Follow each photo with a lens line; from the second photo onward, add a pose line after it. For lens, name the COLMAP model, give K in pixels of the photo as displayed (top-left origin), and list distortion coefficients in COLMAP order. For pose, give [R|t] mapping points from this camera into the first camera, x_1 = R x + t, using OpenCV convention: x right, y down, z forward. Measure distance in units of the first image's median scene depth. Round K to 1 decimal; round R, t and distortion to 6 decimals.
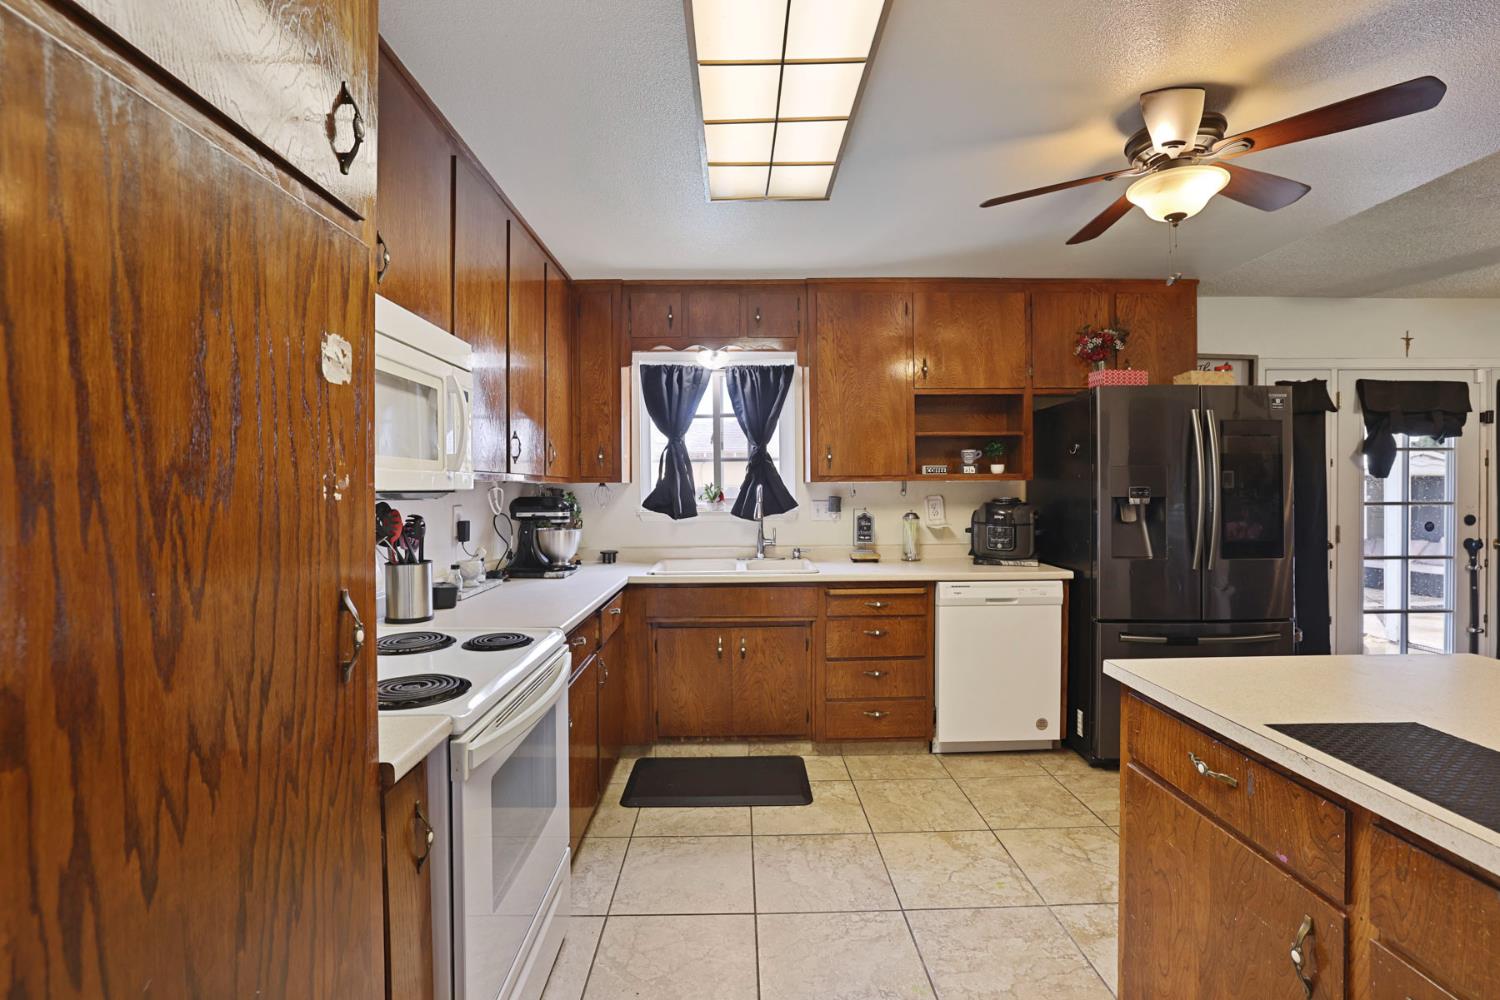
lens RADIAL K [[655.1, 0, 748.7], [0, 655.1, 485.6], [0, 0, 1]] dist [-0.043828, 0.014723]
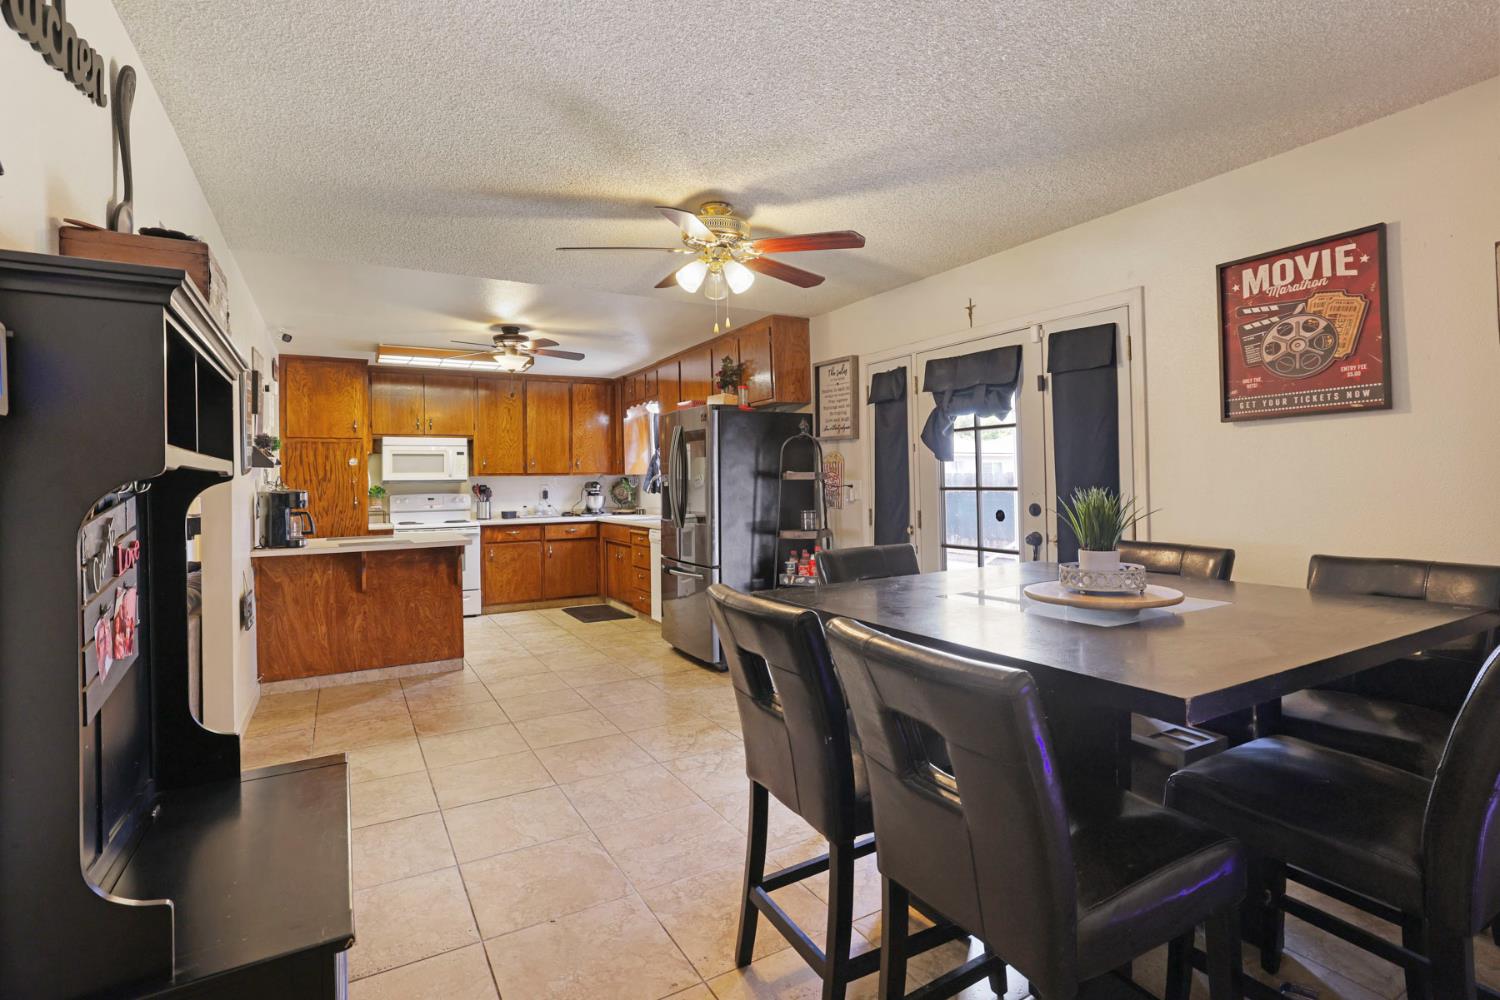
lens RADIAL K [[725.5, 0, 733.0], [0, 725.5, 474.2], [0, 0, 1]] dist [-0.002055, -0.000125]
pose [[0.469978, -0.010171, -0.882620, 3.642855], [0.016728, 0.999857, -0.002614, 0.009915], [0.882520, -0.013536, 0.470080, 0.423996]]
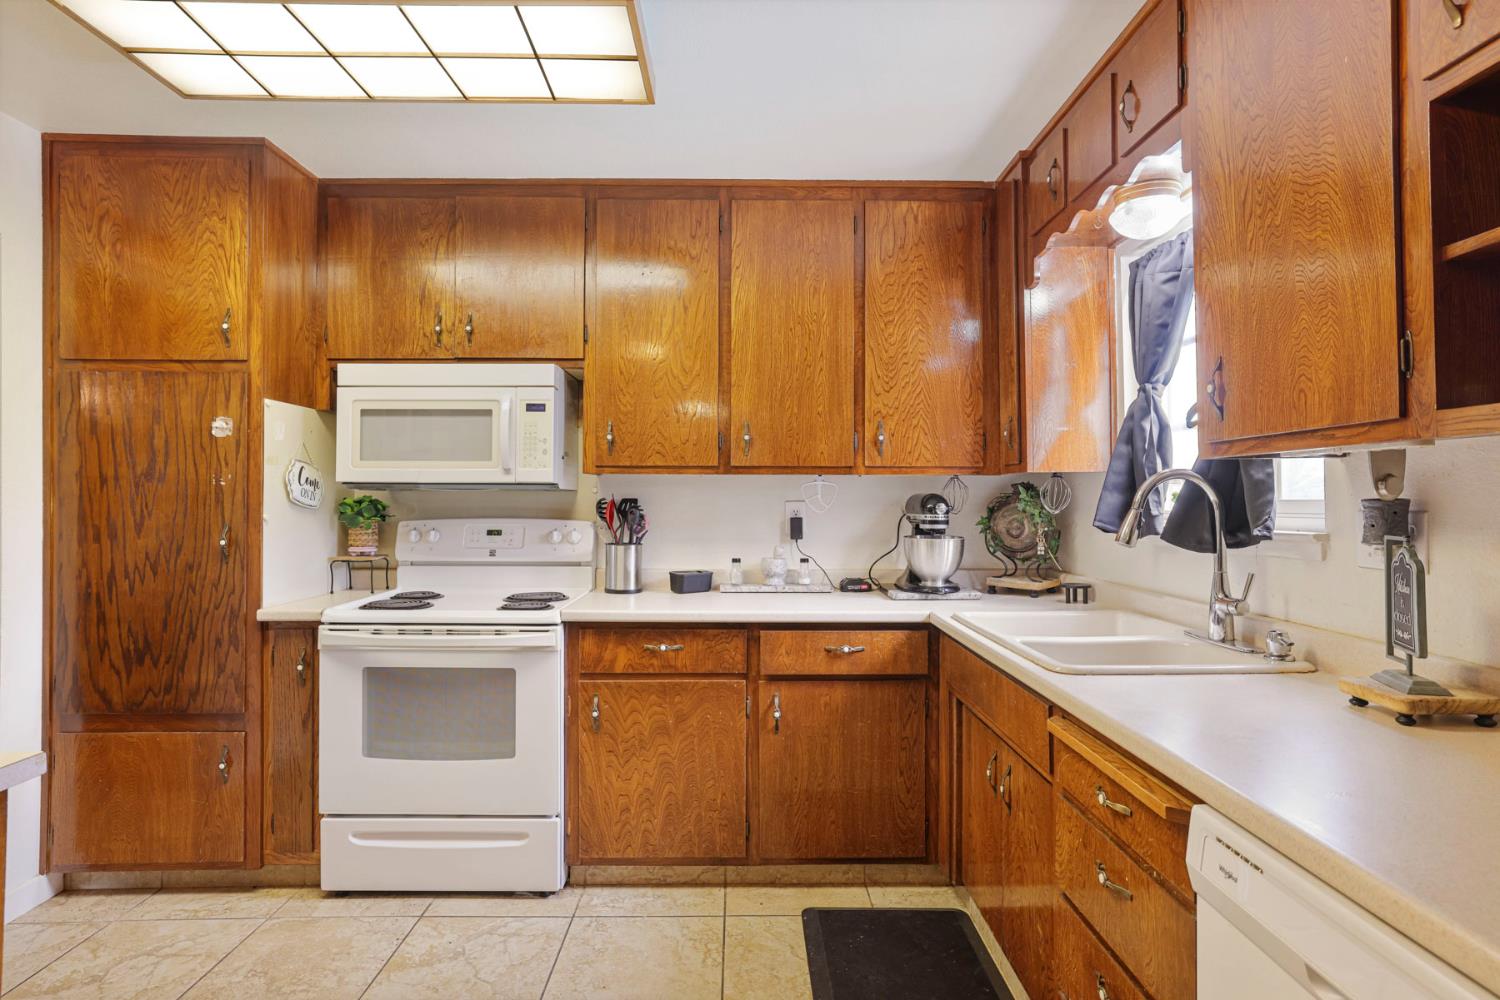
lens RADIAL K [[793.7, 0, 746.8], [0, 793.7, 484.5], [0, 0, 1]] dist [-0.017240, 0.000827]
pose [[0.000781, -0.011091, -0.999938, 1.052073], [0.002477, 0.999935, -0.011089, 0.026433], [0.999997, -0.002468, 0.000808, 1.345857]]
